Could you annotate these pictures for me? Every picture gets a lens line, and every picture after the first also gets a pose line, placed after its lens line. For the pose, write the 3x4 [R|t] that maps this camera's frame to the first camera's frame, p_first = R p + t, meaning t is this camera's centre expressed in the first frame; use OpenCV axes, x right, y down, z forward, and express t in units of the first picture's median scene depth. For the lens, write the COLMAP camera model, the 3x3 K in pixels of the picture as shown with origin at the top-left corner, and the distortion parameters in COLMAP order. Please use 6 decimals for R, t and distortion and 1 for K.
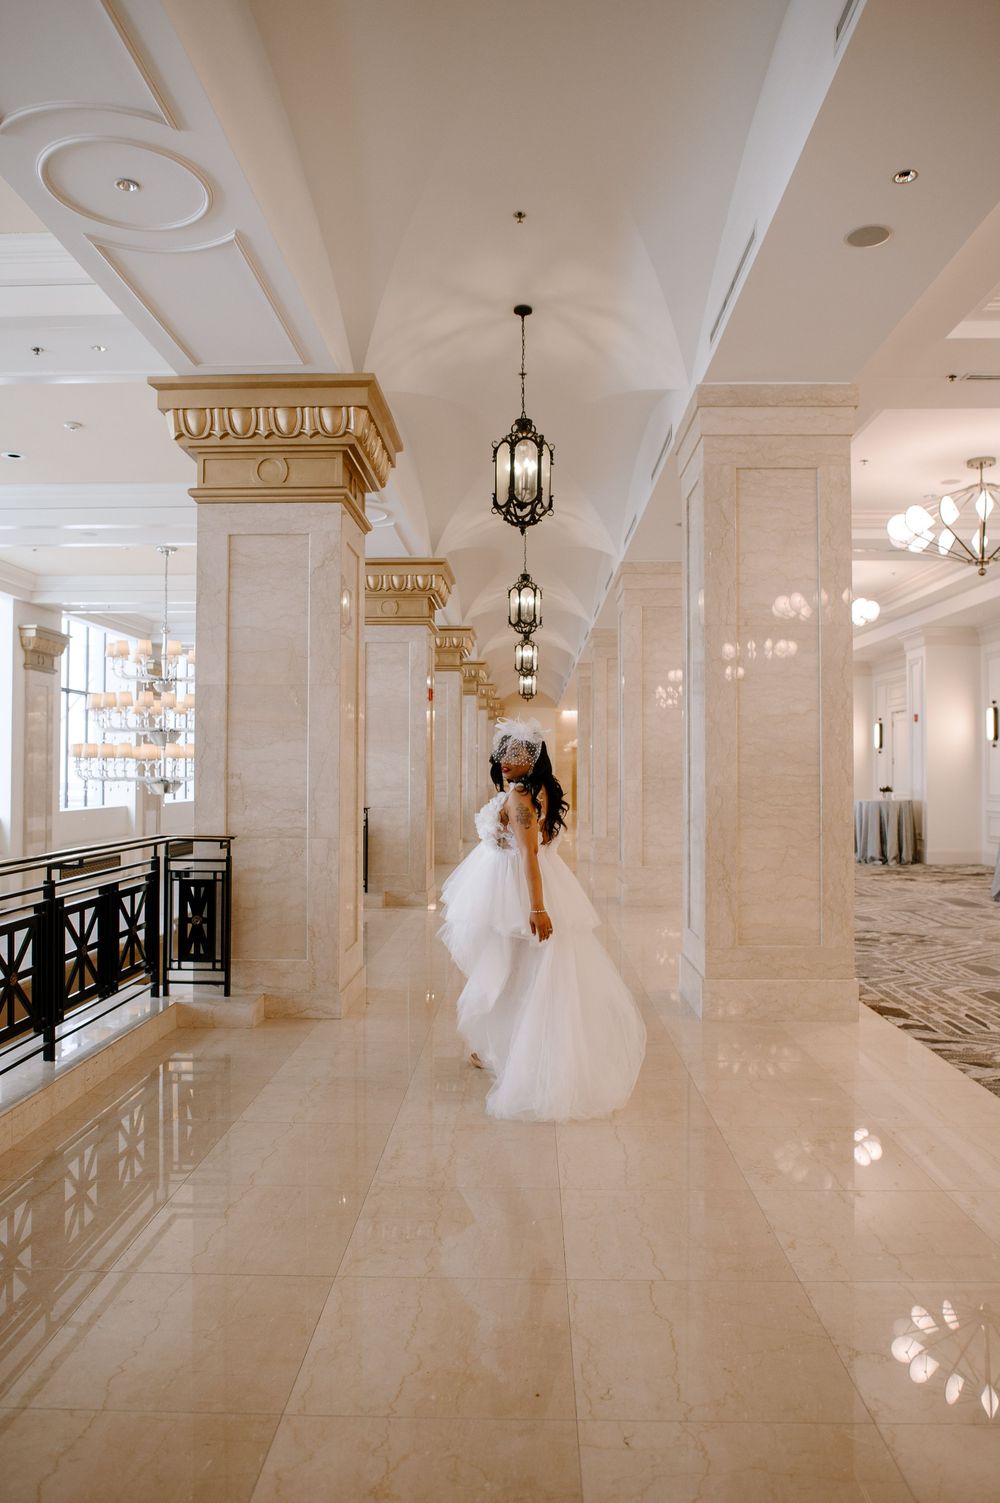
lens RADIAL K [[1038.4, 0, 499.8], [0, 1038.4, 750.9], [0, 0, 1]] dist [0.002588, -0.002767]
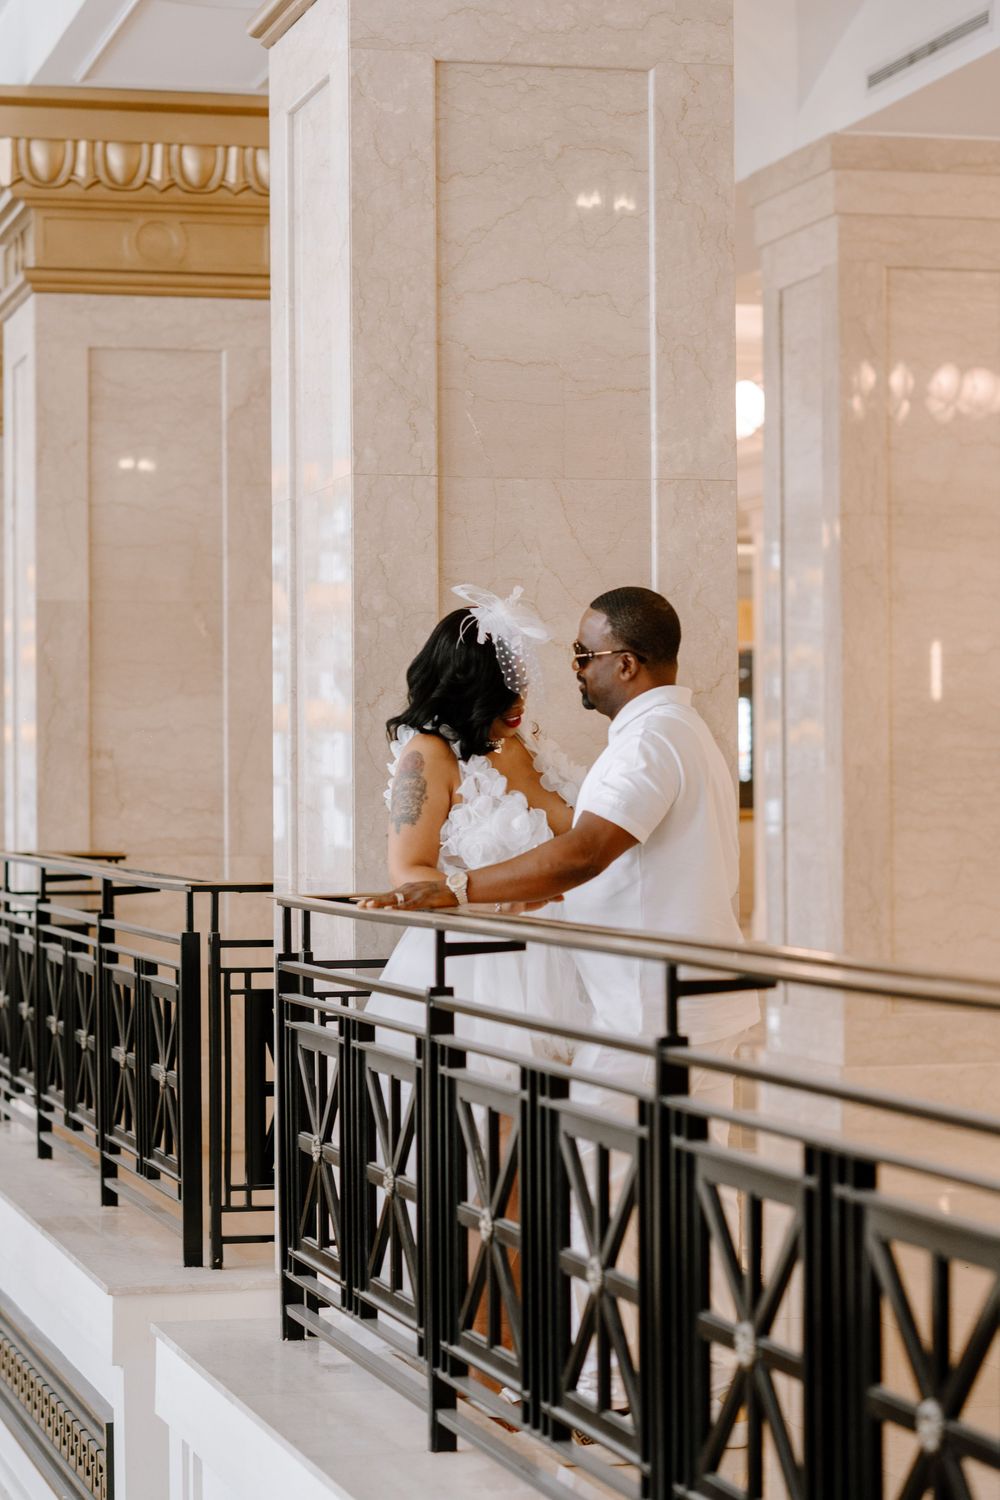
lens RADIAL K [[3611.6, 0, 498.7], [0, 3611.6, 748.8], [0, 0, 1]] dist [0.179785, 0.000000]
pose [[0.959422, -0.003590, 0.281950, -0.623994], [0.001166, 0.999961, 0.008764, 0.003516], [-0.281970, -0.008079, 0.959389, -1.062094]]
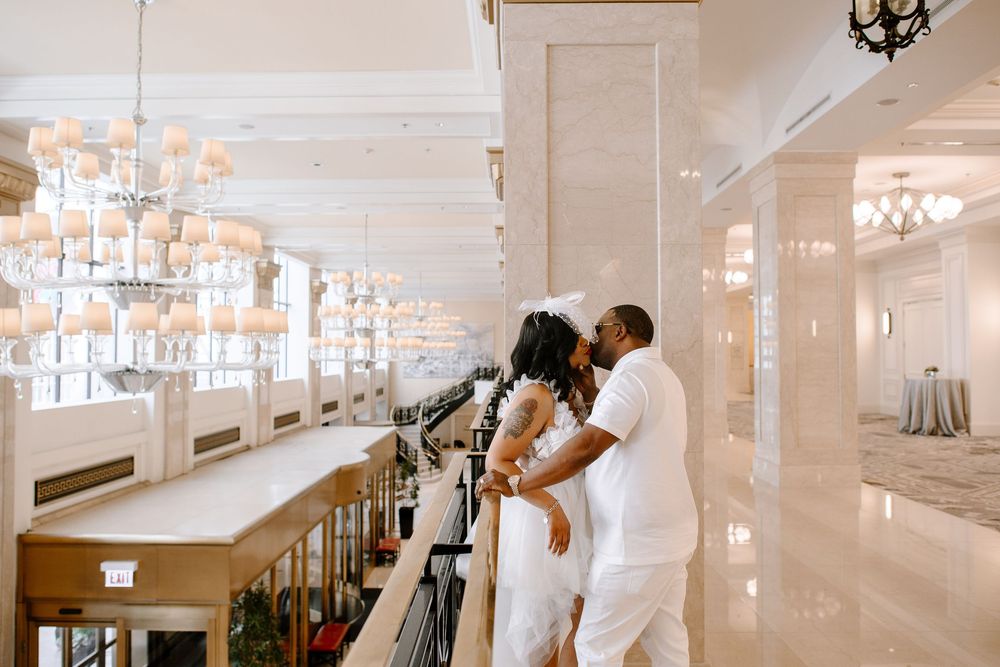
lens RADIAL K [[779.8, 0, 500.3], [0, 779.8, 330.8], [0, 0, 1]] dist [-0.000129, 0.007062]
pose [[0.999750, -0.001707, 0.022274, -0.335617], [0.001901, 0.999961, -0.008654, -0.014524], [-0.022258, 0.008695, 0.999714, -0.401400]]
